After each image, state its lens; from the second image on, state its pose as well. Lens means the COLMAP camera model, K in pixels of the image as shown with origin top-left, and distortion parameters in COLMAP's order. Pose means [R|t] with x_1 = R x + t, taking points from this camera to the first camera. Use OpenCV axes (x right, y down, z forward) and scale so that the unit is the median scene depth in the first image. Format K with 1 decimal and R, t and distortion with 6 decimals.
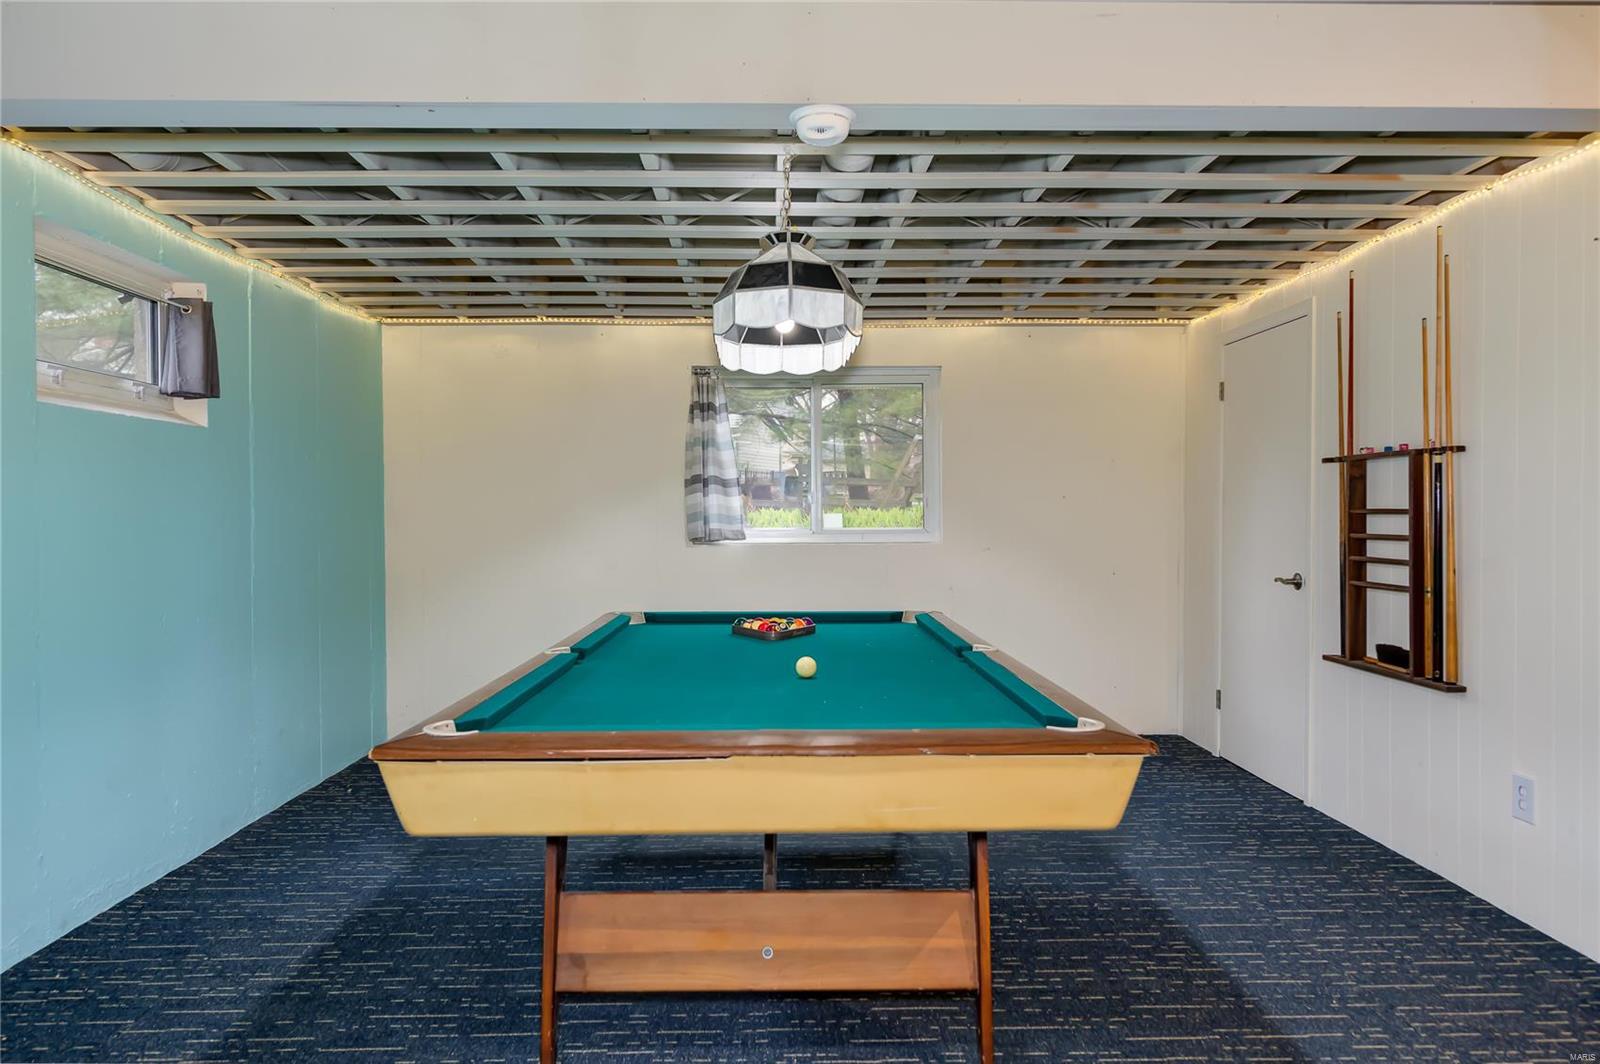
lens RADIAL K [[1080.1, 0, 800.0], [0, 1080.1, 532.0], [0, 0, 1]] dist [0.007259, 0.001401]
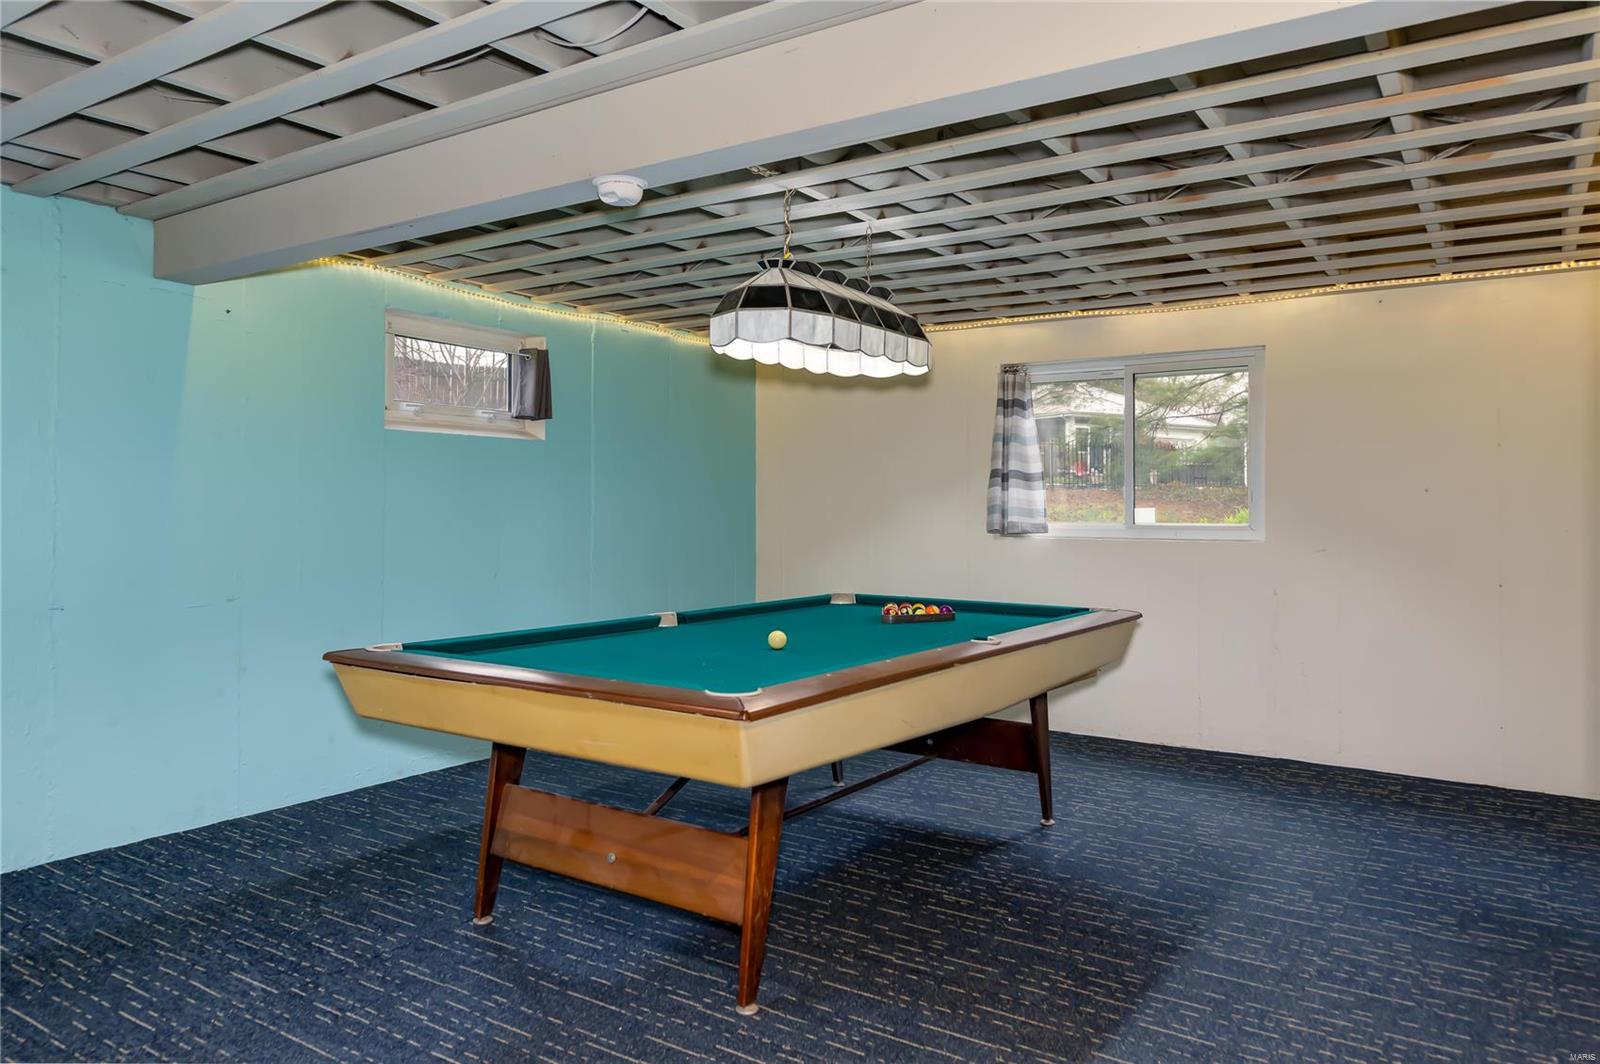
lens RADIAL K [[1080.1, 0, 800.0], [0, 1080.1, 532.0], [0, 0, 1]] dist [0.007259, 0.001401]
pose [[0.817040, 0.022861, -0.576128, 0.502250], [-0.017960, 0.999738, 0.014199, -0.006122], [0.576302, -0.001254, 0.817236, 0.062430]]
